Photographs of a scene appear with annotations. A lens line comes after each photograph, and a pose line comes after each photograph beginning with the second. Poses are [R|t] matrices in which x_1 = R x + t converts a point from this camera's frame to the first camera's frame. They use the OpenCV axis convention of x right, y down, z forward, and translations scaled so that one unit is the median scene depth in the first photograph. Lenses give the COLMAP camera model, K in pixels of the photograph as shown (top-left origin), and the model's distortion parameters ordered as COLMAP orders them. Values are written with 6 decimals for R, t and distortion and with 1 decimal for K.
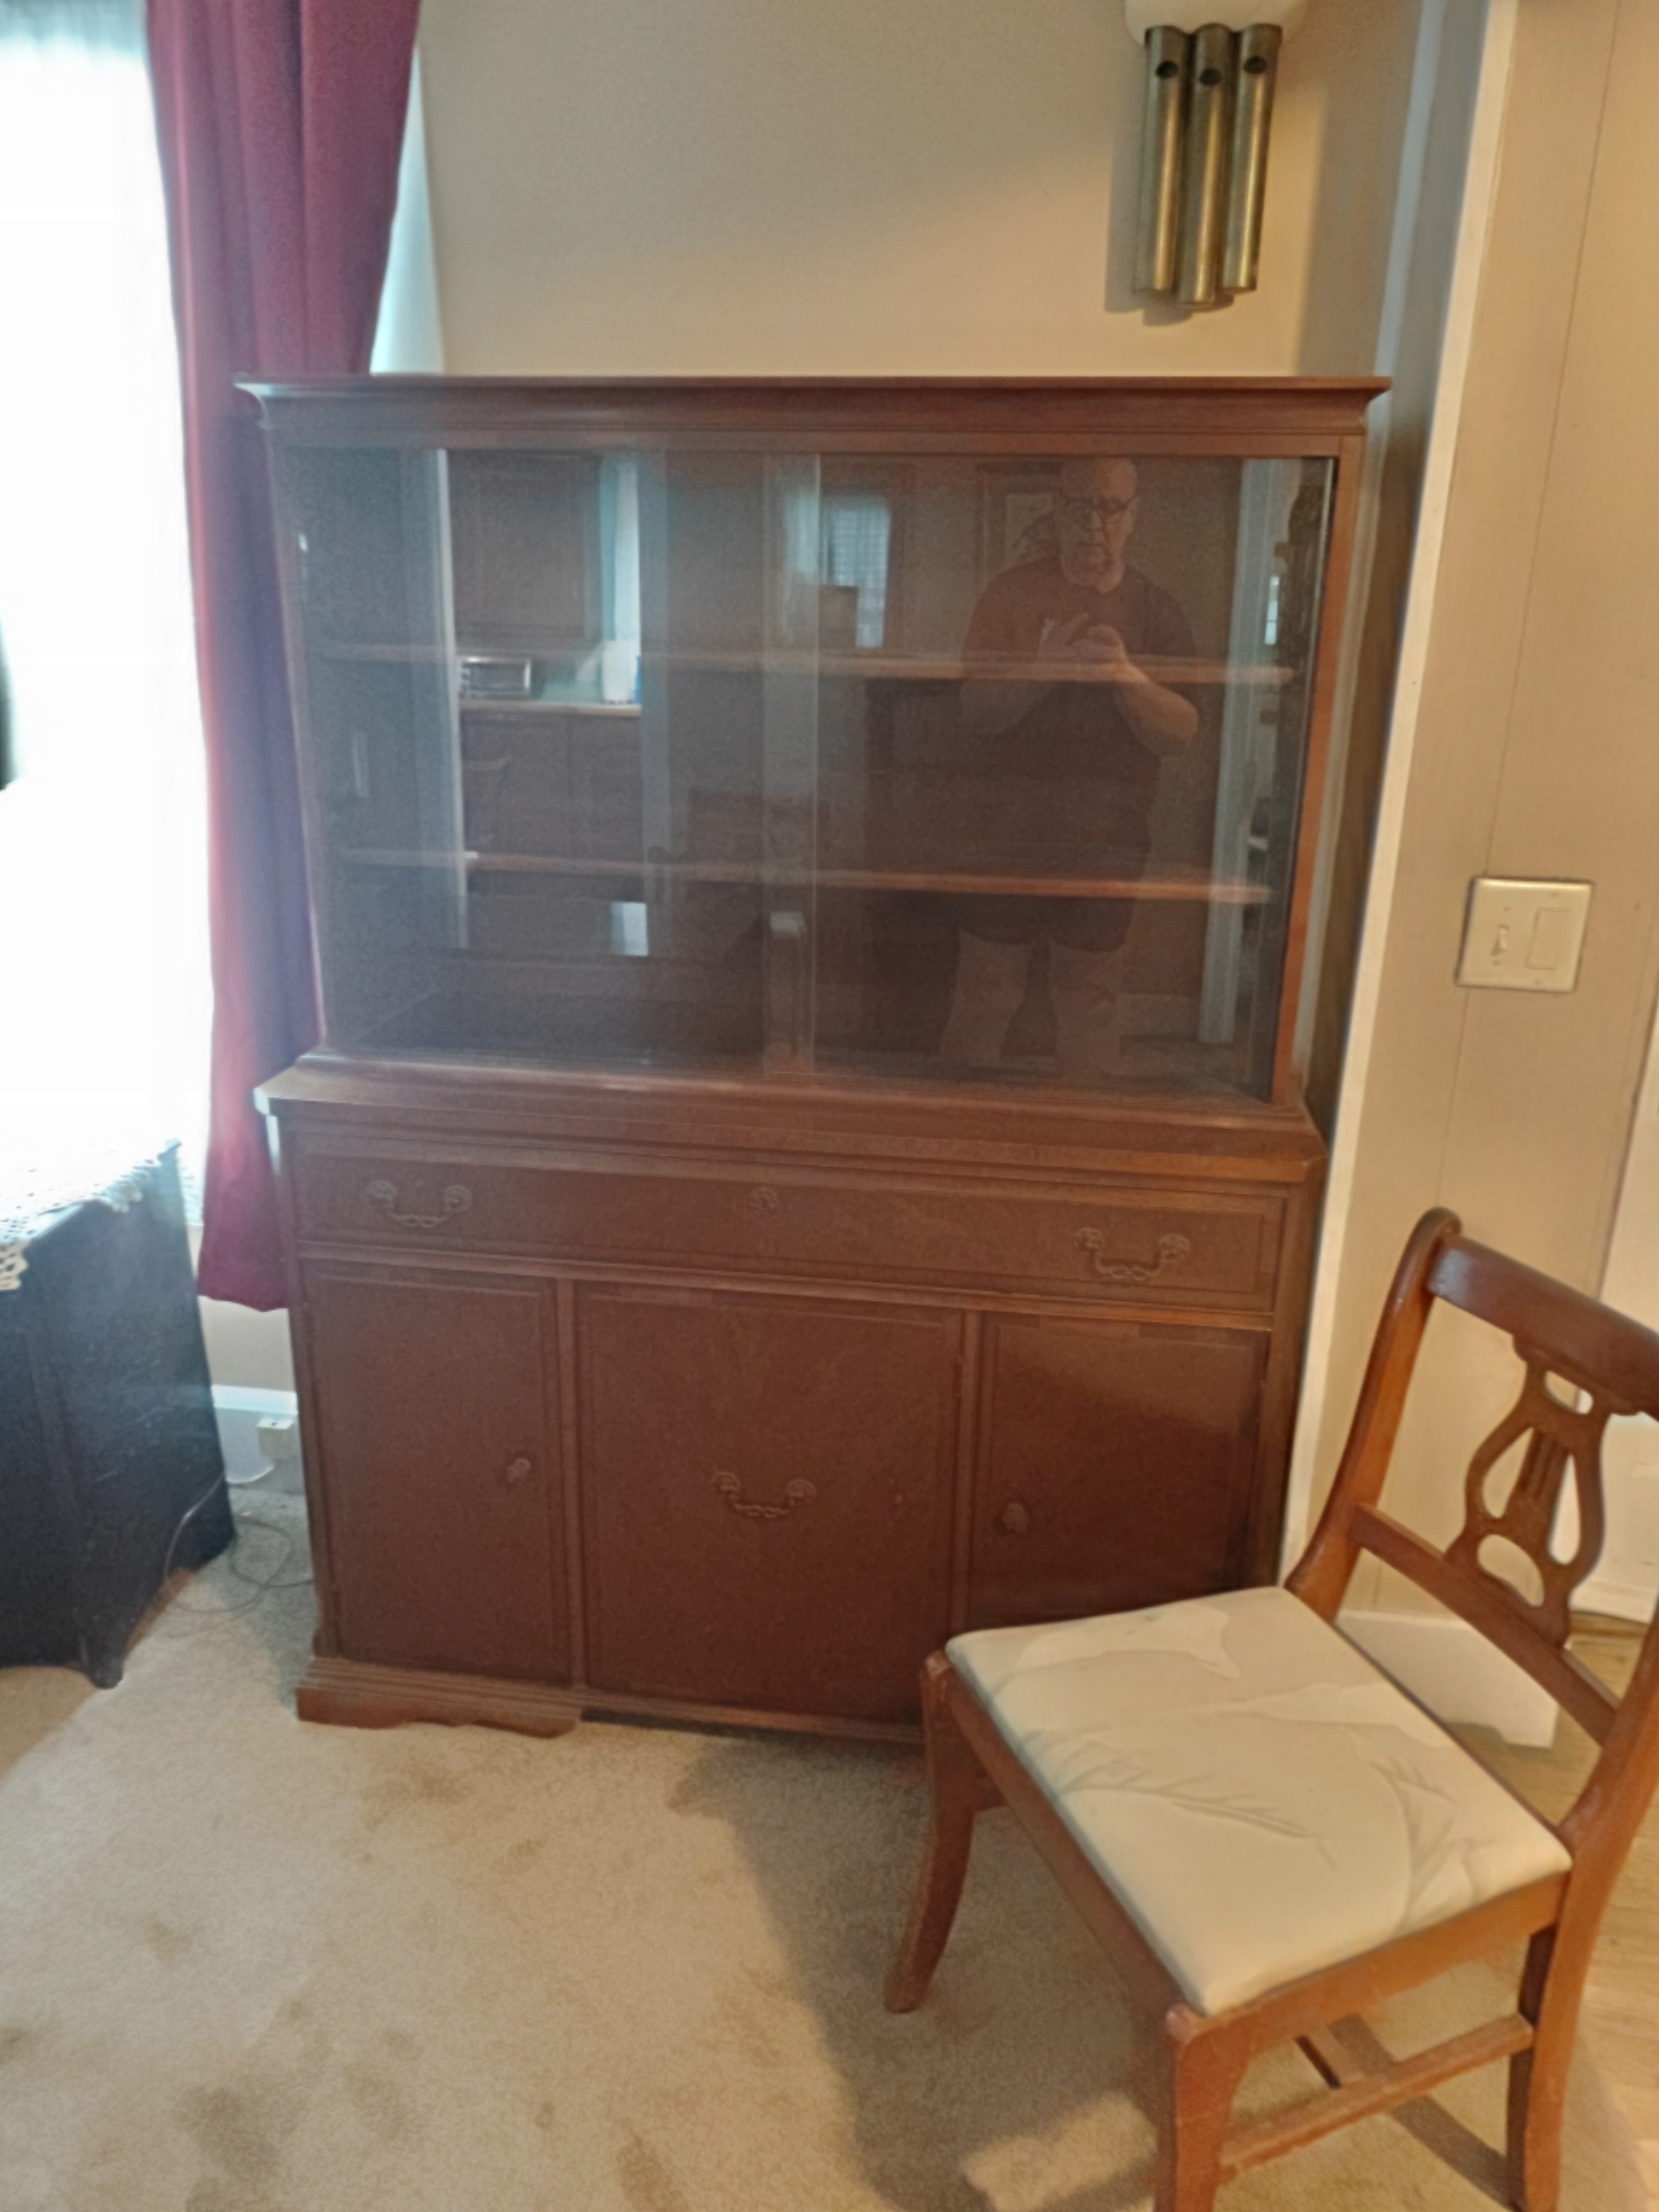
lens RADIAL K [[1558.8, 0, 828.1], [0, 1558.8, 1105.6], [0, 0, 1]] dist [0.005652, -0.000063]
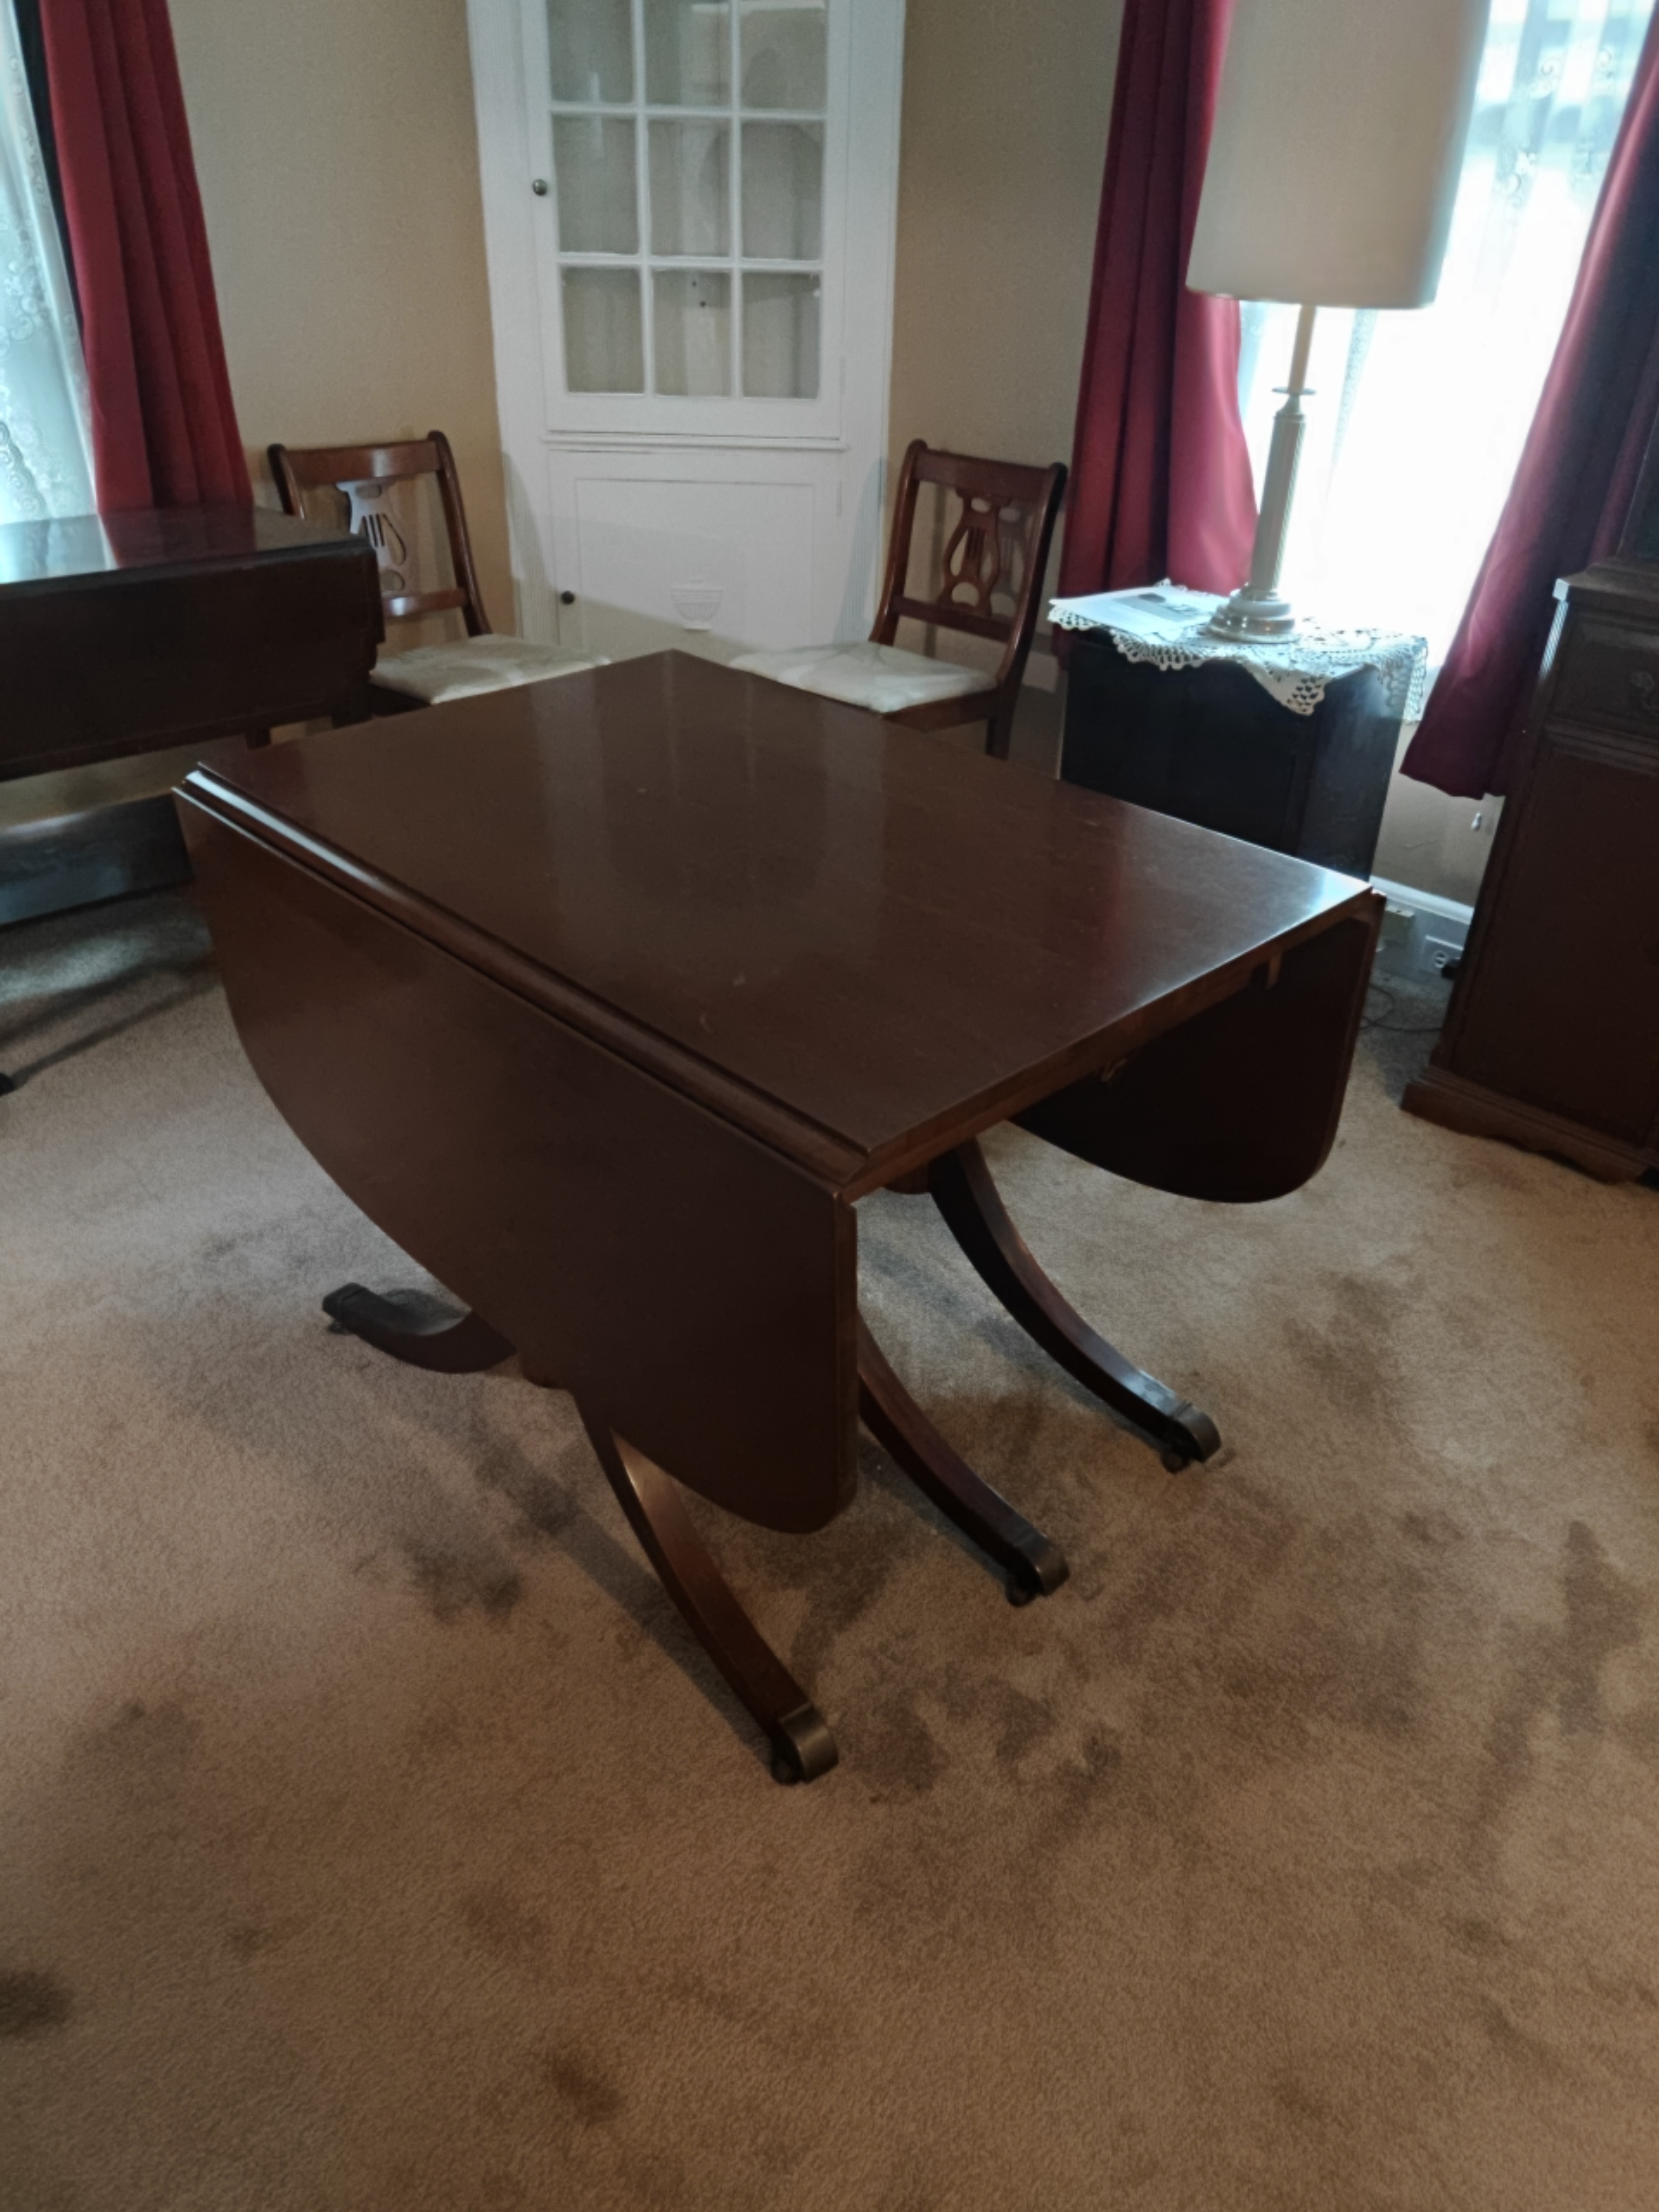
lens RADIAL K [[1558.8, 0, 829.9], [0, 1558.8, 1102.3], [0, 0, 1]] dist [0.005652, -0.000063]
pose [[0.815608, 0.302860, -0.493010, -0.101354], [-0.198689, 0.946855, 0.252960, 0.174384], [0.543421, -0.108361, 0.832437, -0.354529]]
